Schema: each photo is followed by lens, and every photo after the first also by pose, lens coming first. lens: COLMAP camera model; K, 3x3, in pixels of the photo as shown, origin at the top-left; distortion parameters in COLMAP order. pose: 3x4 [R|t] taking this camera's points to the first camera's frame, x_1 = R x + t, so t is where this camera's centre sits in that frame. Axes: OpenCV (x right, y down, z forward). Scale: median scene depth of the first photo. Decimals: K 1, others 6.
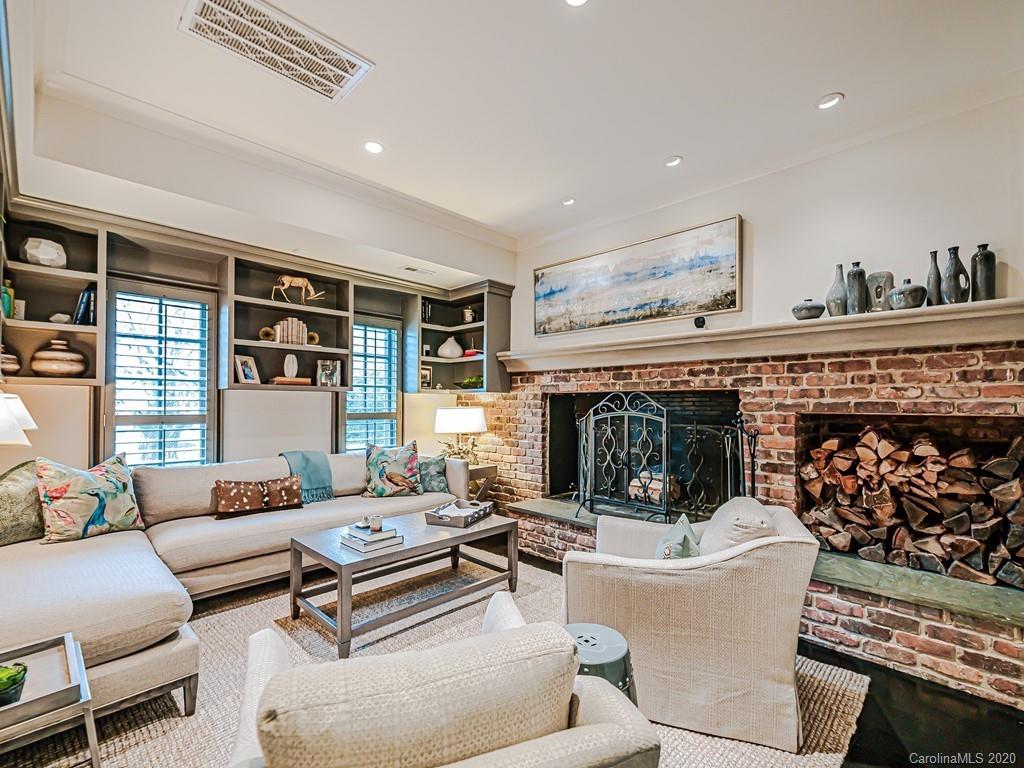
lens RADIAL K [[460.8, 0, 510.7], [0, 460.8, 394.4], [0, 0, 1]] dist [0.008051, -0.001389]
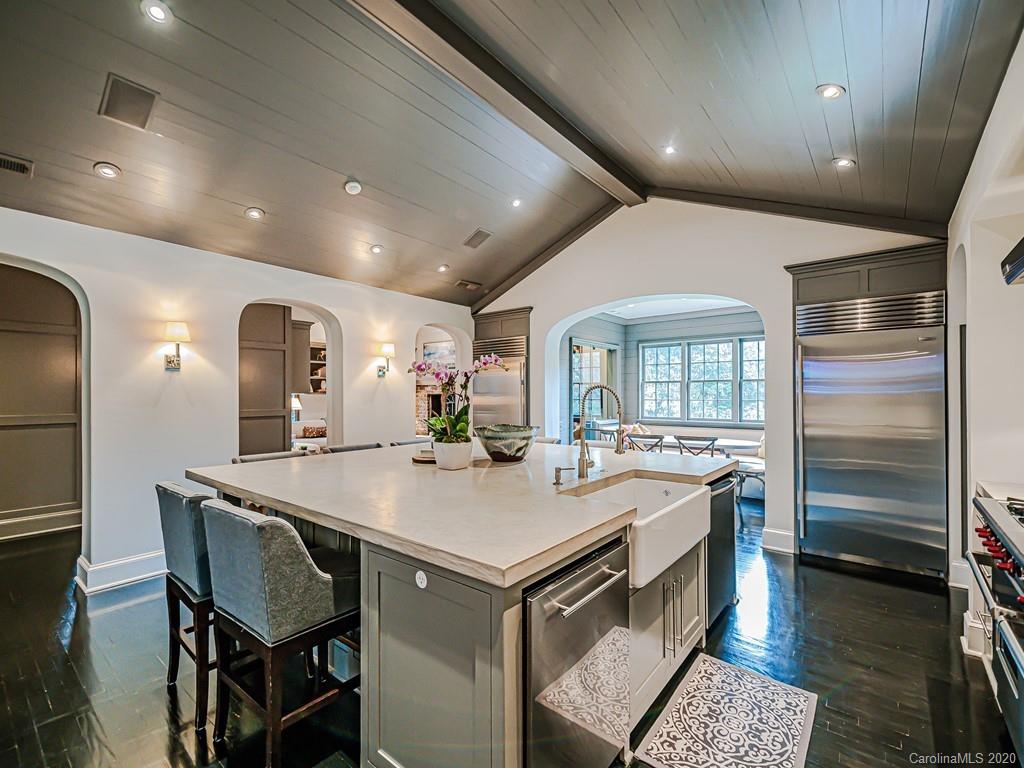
lens RADIAL K [[460.8, 0, 515.7], [0, 460.8, 389.2], [0, 0, 1]] dist [0.008051, -0.001389]
pose [[0.995275, -0.008564, 0.096717, 0.391285], [0.008214, 0.999958, 0.004019, -0.047225], [-0.096747, -0.003205, 0.995304, -1.923360]]
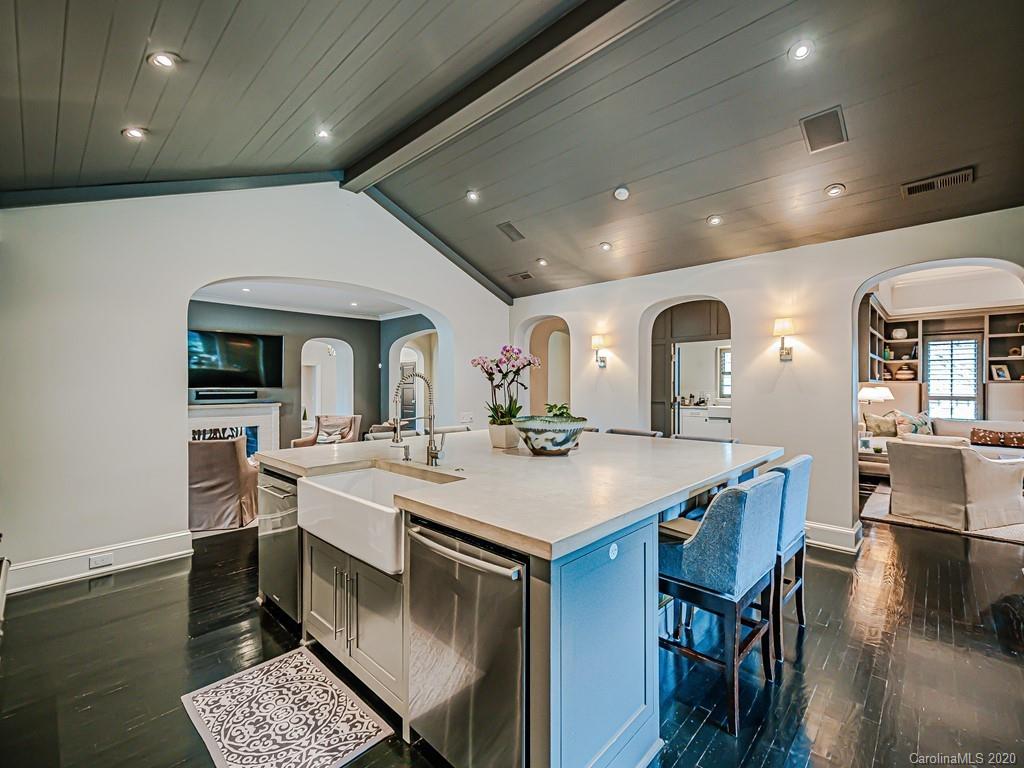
lens RADIAL K [[460.8, 0, 513.9], [0, 460.8, 387.6], [0, 0, 1]] dist [0.008051, -0.001389]
pose [[-0.001528, -0.001504, -0.999998, 1.383069], [0.016244, 0.999867, -0.001528, -0.024452], [0.999867, -0.016247, -0.001504, -1.011700]]
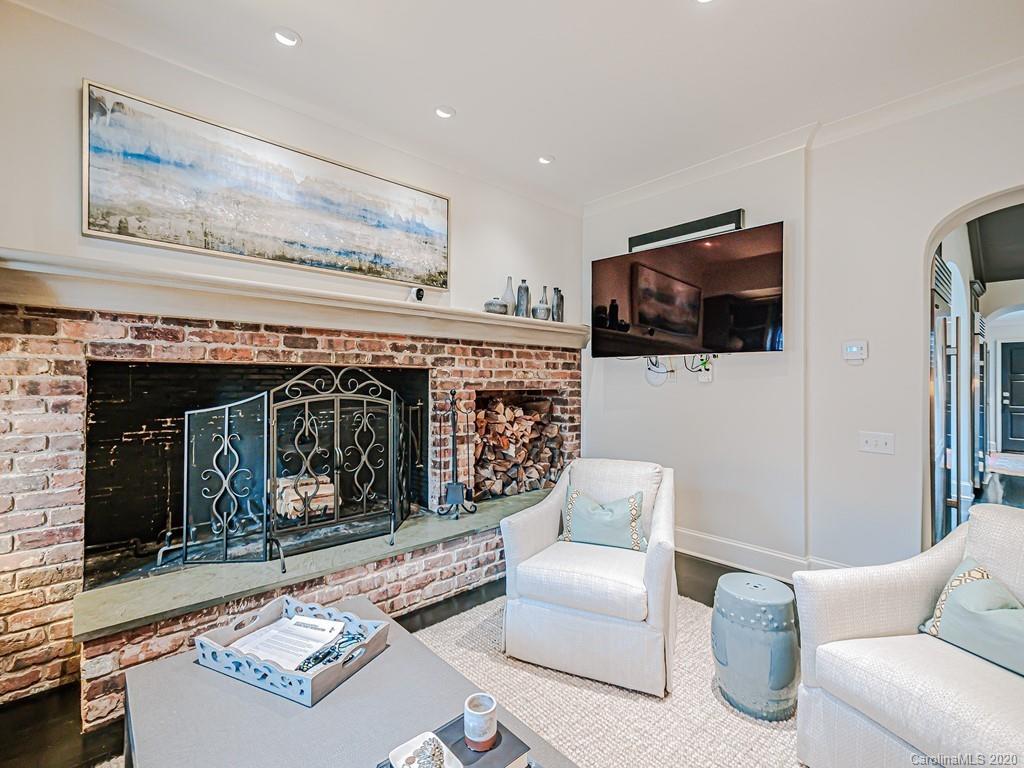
lens RADIAL K [[460.8, 0, 515.2], [0, 460.8, 377.5], [0, 0, 1]] dist [0.008051, -0.001389]
pose [[0.056202, 0.008368, 0.998384, -0.485690], [-0.019819, 0.999777, -0.007264, 0.012511], [-0.998223, -0.019379, 0.056355, 0.736217]]
